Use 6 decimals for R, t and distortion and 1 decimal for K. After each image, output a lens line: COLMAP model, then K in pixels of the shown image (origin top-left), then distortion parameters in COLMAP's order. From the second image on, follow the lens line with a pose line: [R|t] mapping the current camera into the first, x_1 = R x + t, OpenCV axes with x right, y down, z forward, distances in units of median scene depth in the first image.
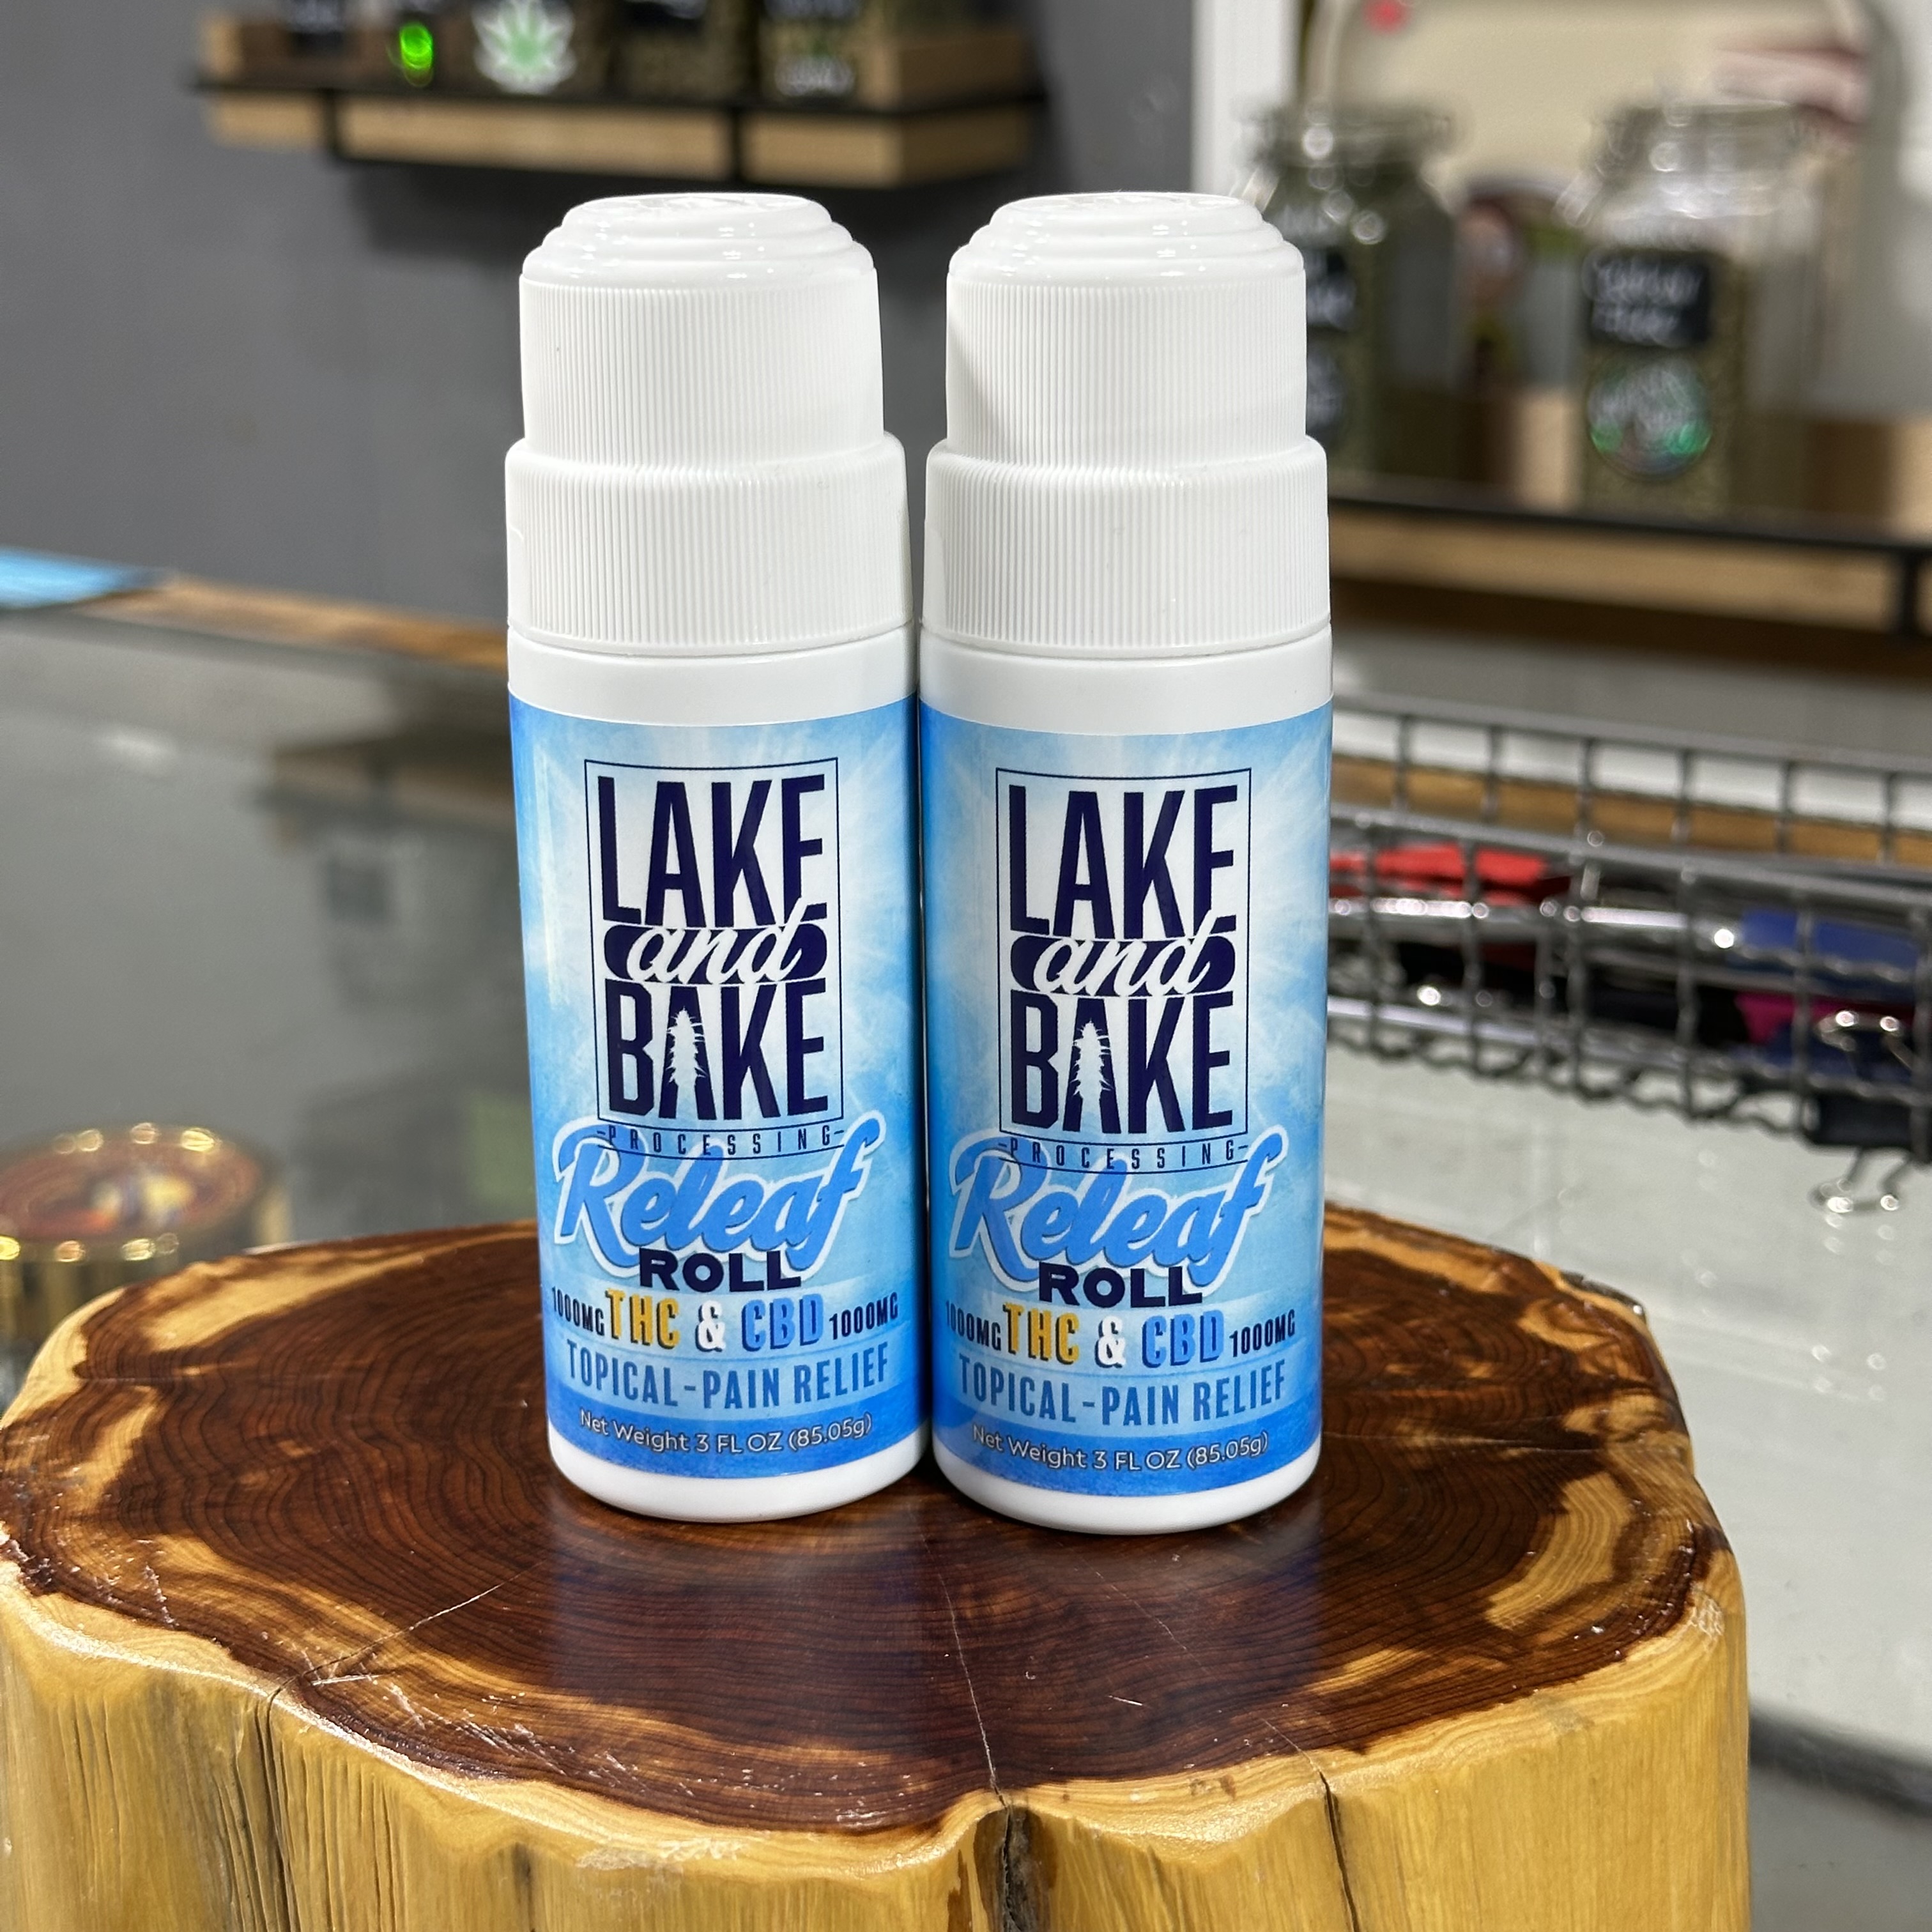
lens RADIAL K [[3731.8, 0, 987.1], [0, 3731.8, 956.8], [0, 0, 1]] dist [0.171377, -0.207316]
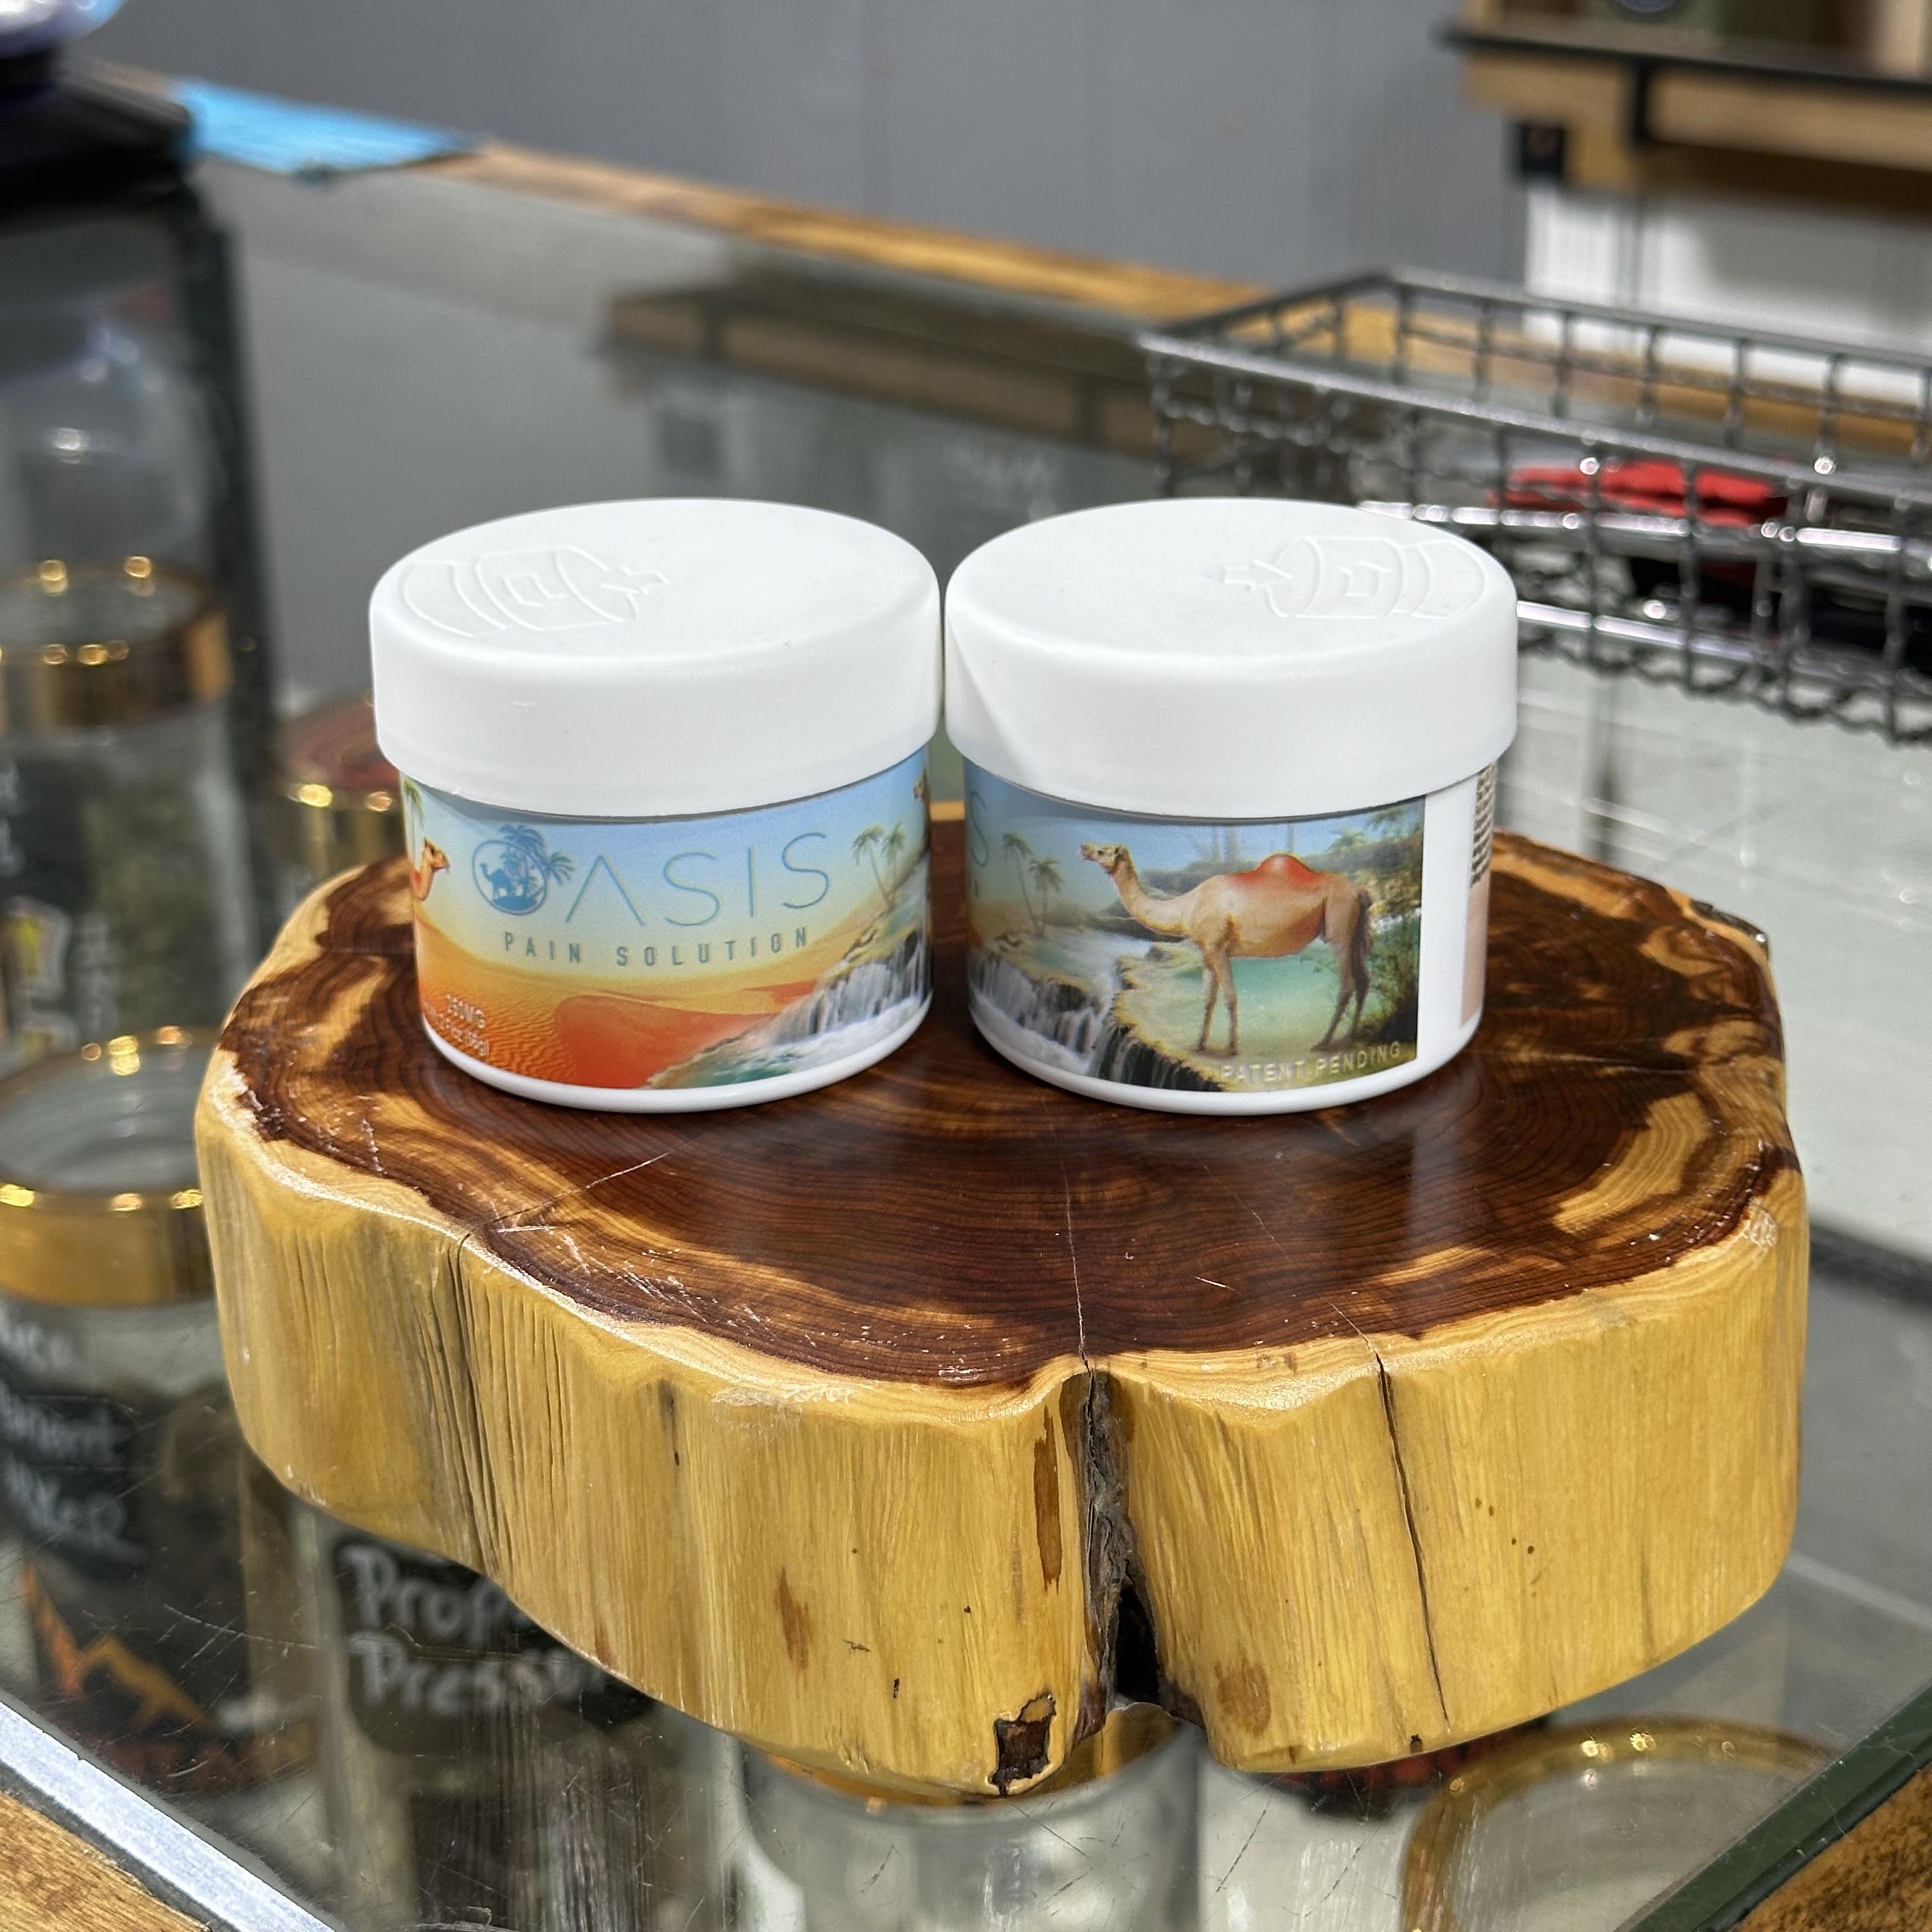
lens RADIAL K [[3731.8, 0, 987.1], [0, 3731.8, 956.8], [0, 0, 1]] dist [0.171377, -0.207316]
pose [[0.995017, 0.038802, -0.091842, 0.067324], [-0.027487, 0.992223, 0.121404, -0.029531], [0.095838, -0.118275, 0.988345, -0.087499]]
